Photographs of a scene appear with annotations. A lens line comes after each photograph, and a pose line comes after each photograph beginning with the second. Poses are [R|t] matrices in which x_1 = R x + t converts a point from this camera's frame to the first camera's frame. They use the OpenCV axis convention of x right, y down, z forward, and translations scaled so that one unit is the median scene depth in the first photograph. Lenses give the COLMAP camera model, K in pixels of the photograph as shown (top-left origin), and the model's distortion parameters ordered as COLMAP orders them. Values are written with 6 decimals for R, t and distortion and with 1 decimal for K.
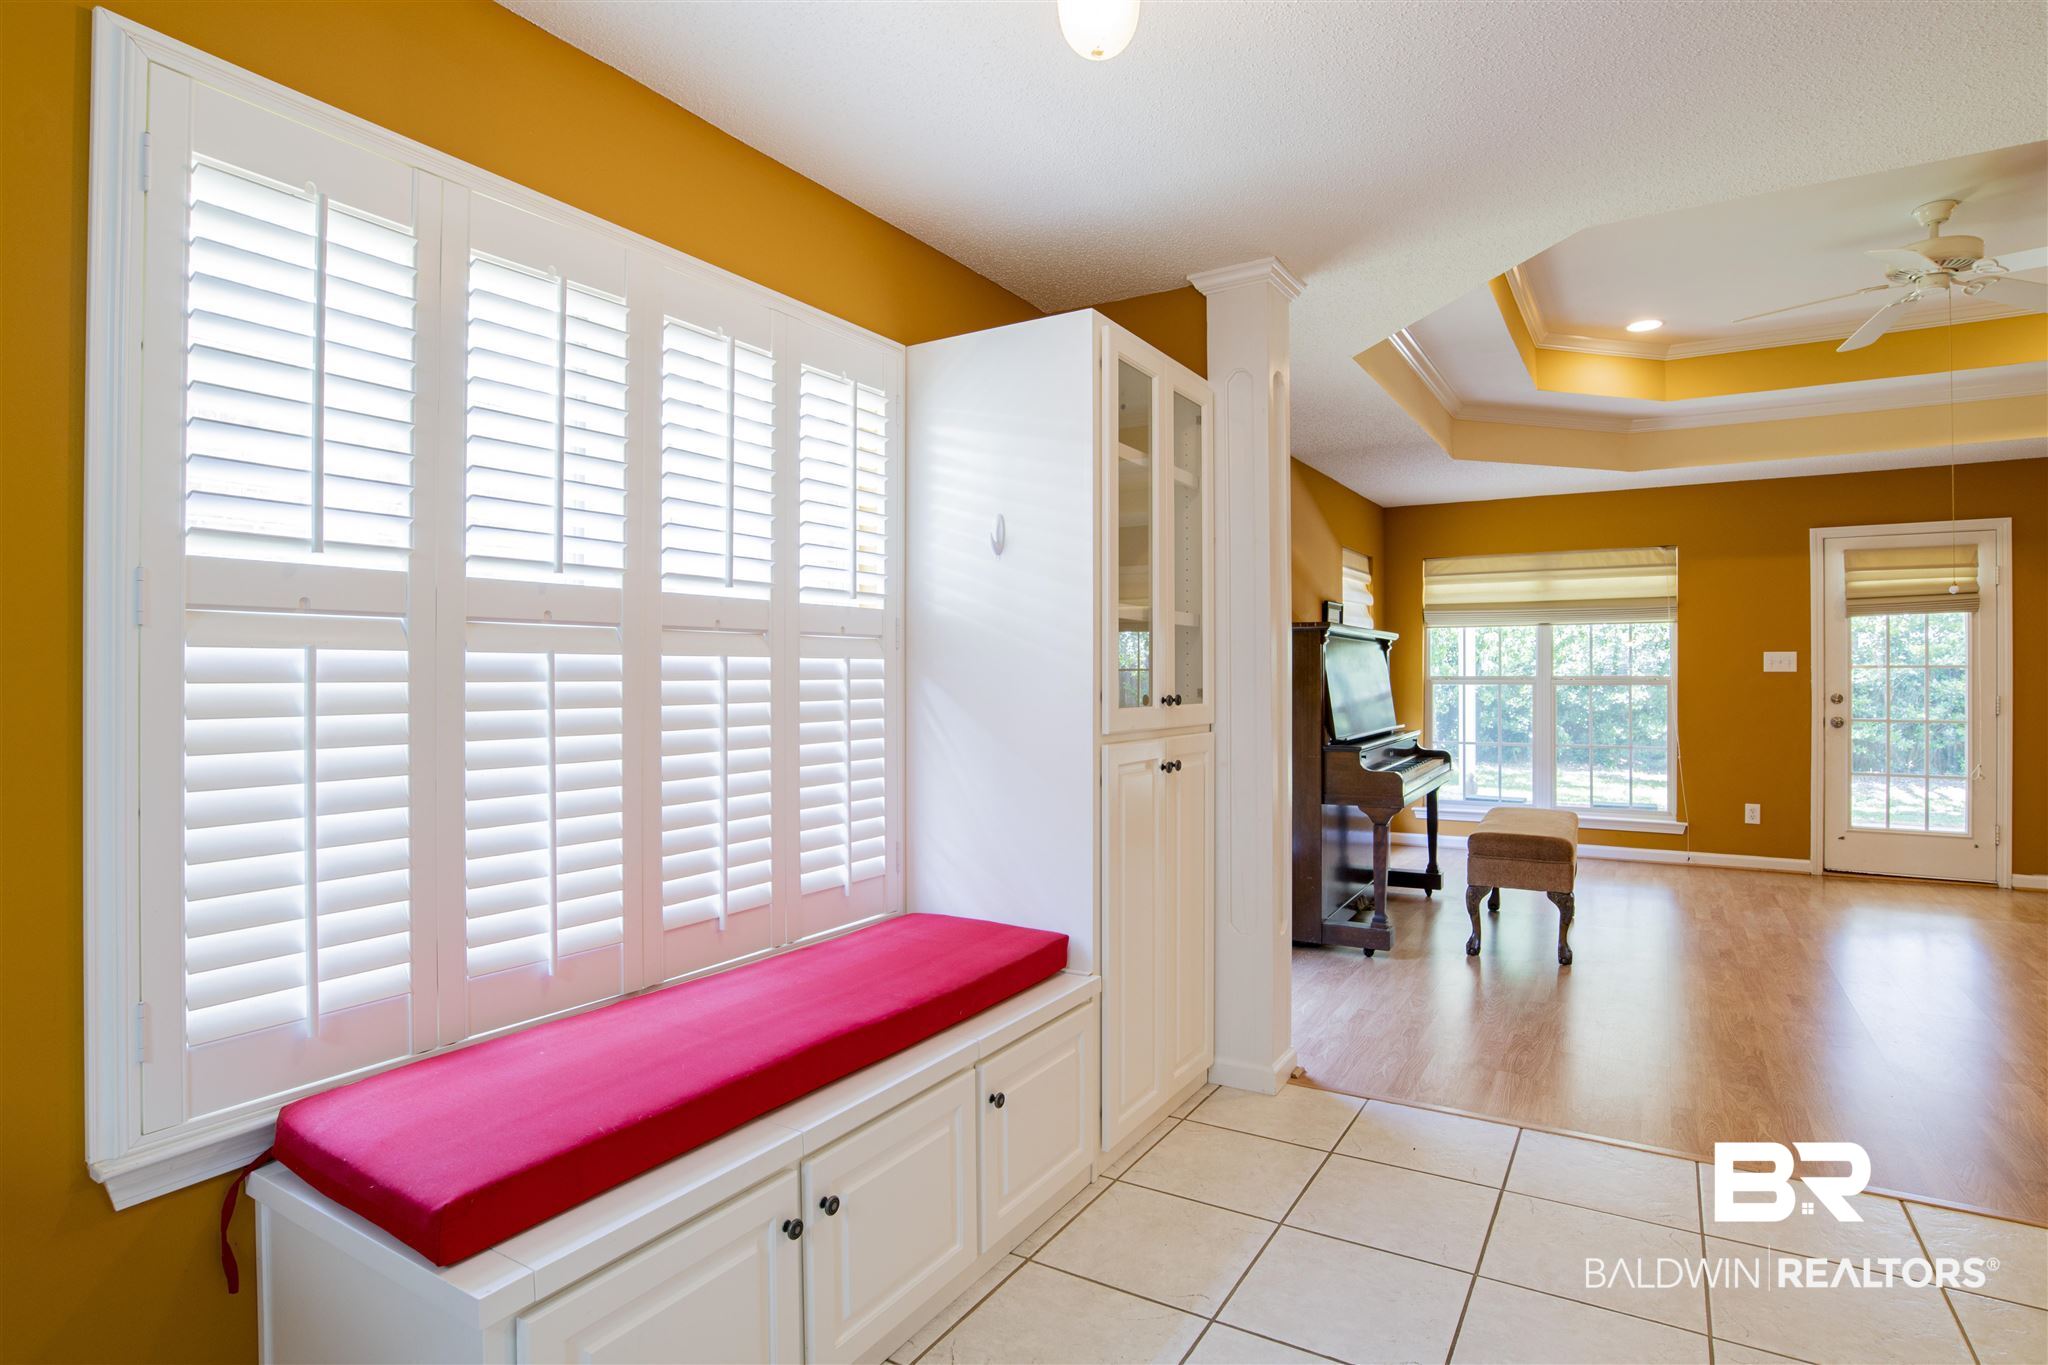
lens RADIAL K [[1046.5, 0, 1025.9], [0, 1046.5, 670.6], [0, 0, 1]] dist [-0.058435, 0.018193]
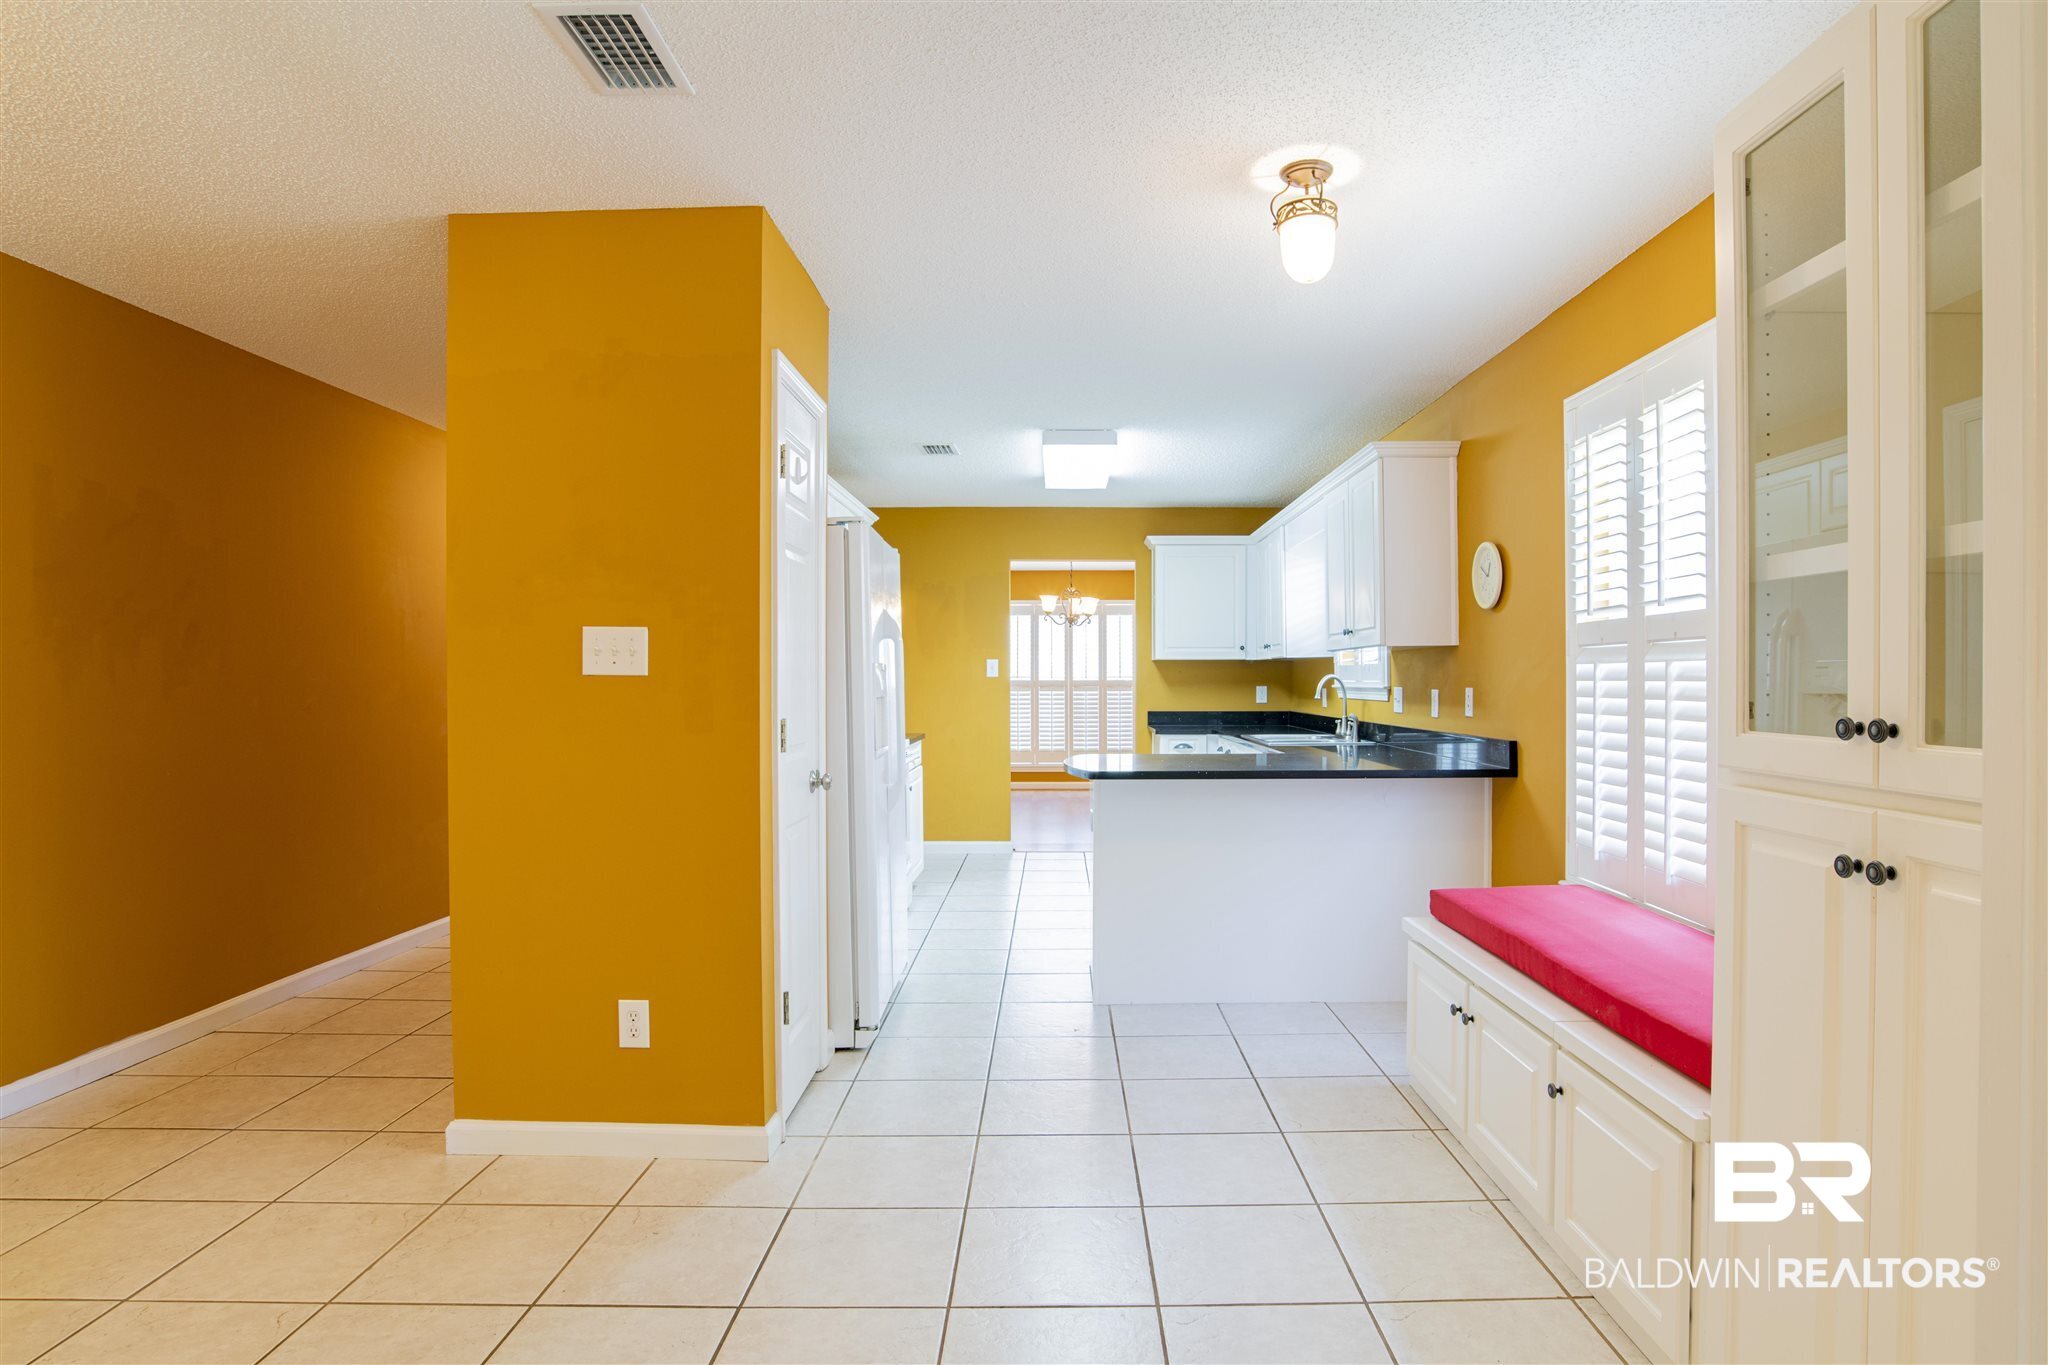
lens RADIAL K [[1093.1, 0, 1071.5], [0, 1093.1, 701.9], [0, 0, 1]] dist [-0.034622, 0.002854]
pose [[-0.846121, 0.013635, -0.532817, 0.349964], [0.004983, 0.999831, 0.017673, 0.003009], [0.532968, 0.012299, -0.846046, 0.611093]]
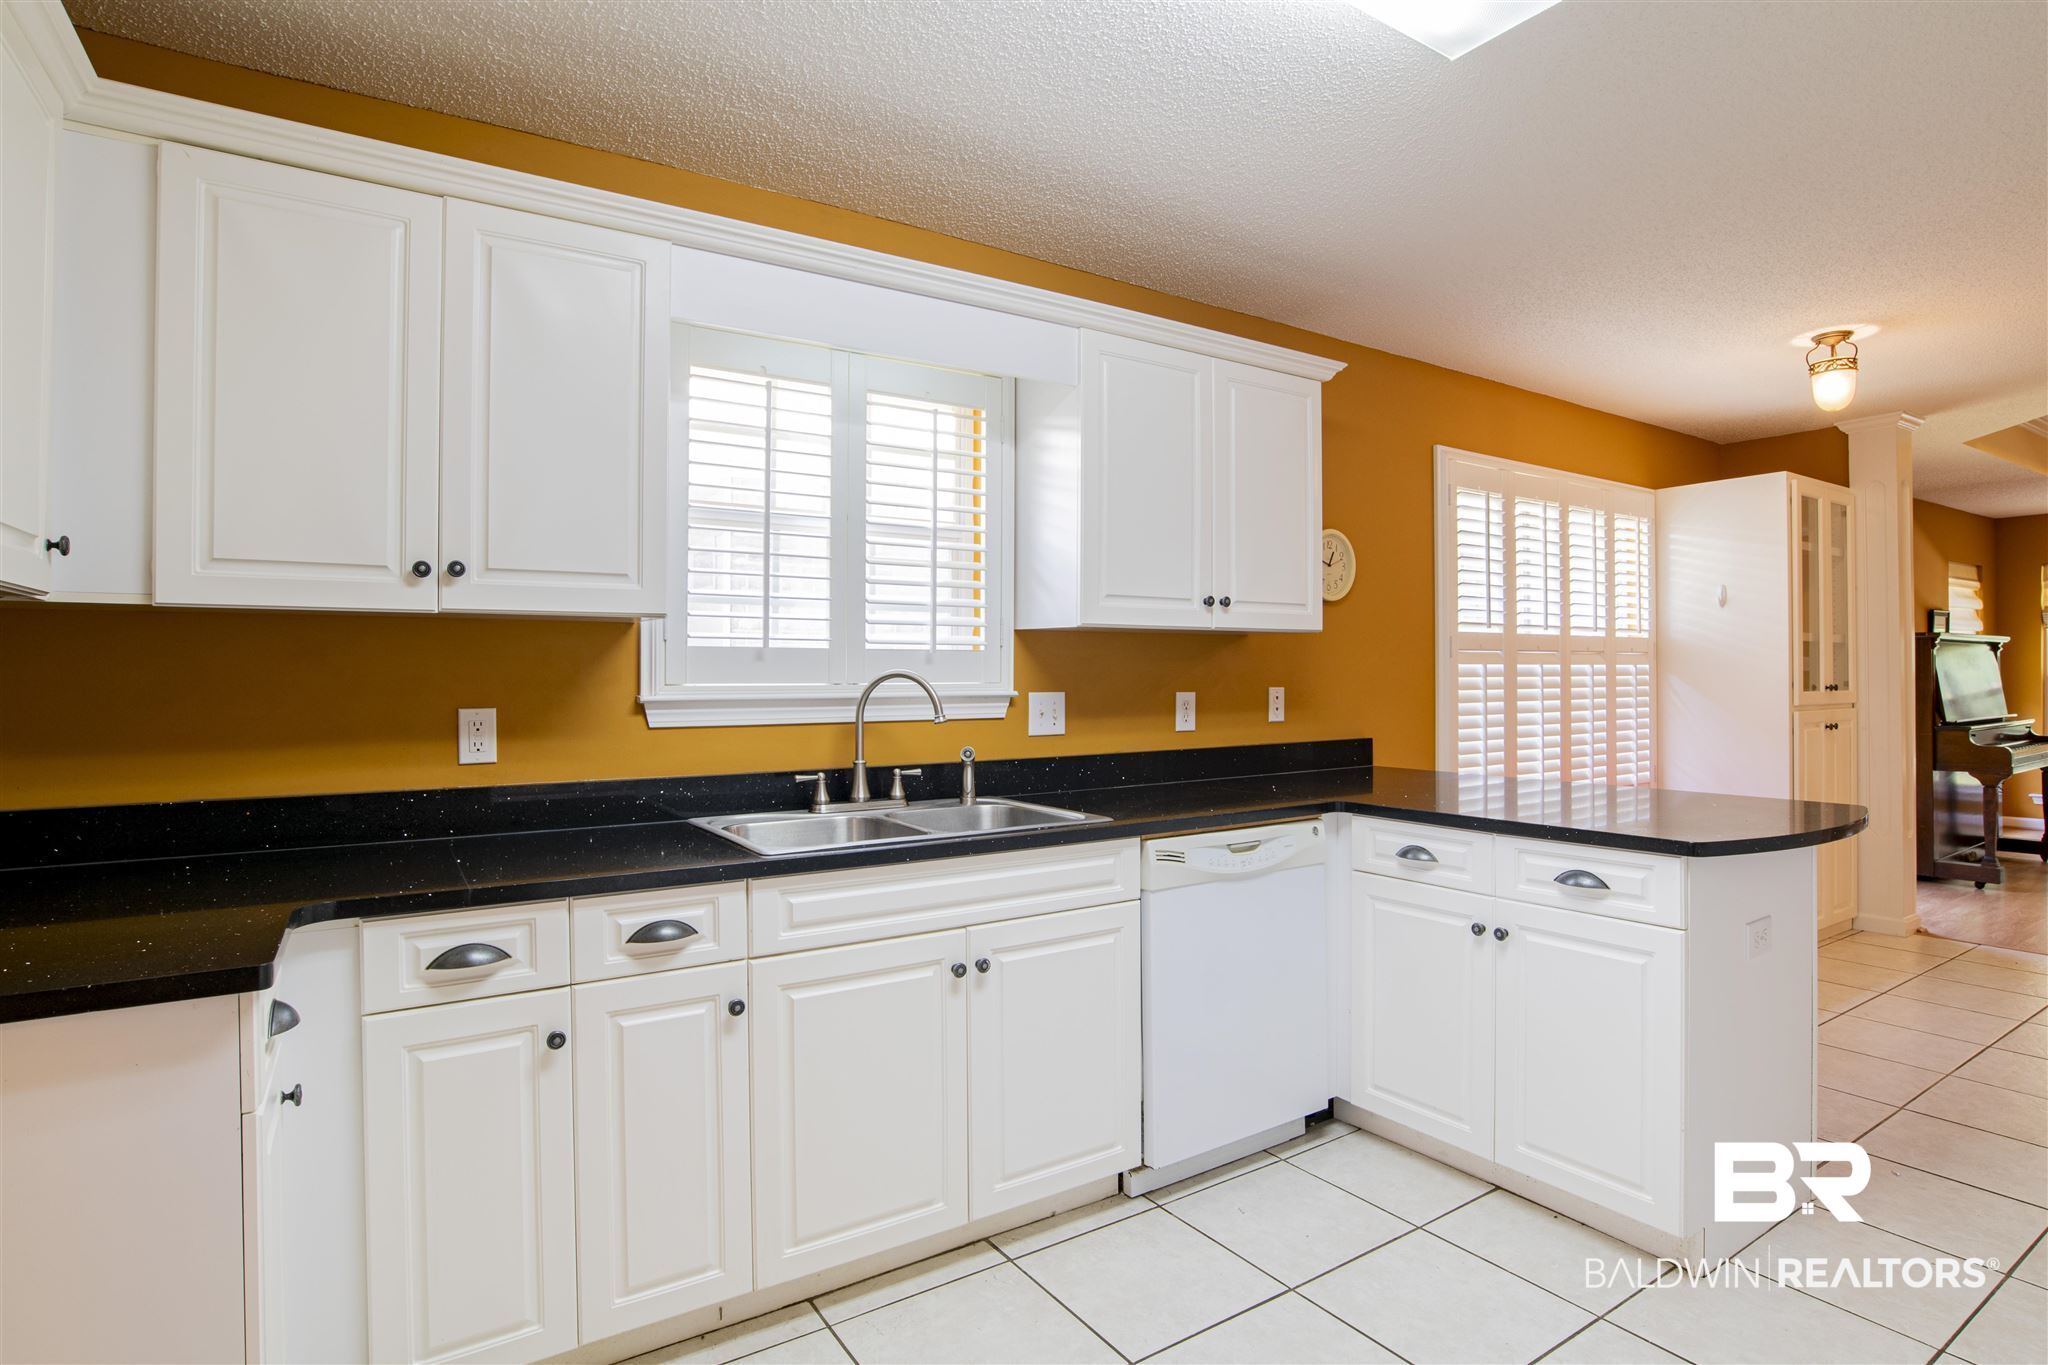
lens RADIAL K [[1046.5, 0, 1016.1], [0, 1046.5, 670.6], [0, 0, 1]] dist [-0.058435, 0.018193]
pose [[0.902928, -0.004992, -0.429764, -0.174921], [0.005188, 0.999986, -0.000717, -0.002442], [0.429761, -0.001582, 0.902941, -0.530276]]
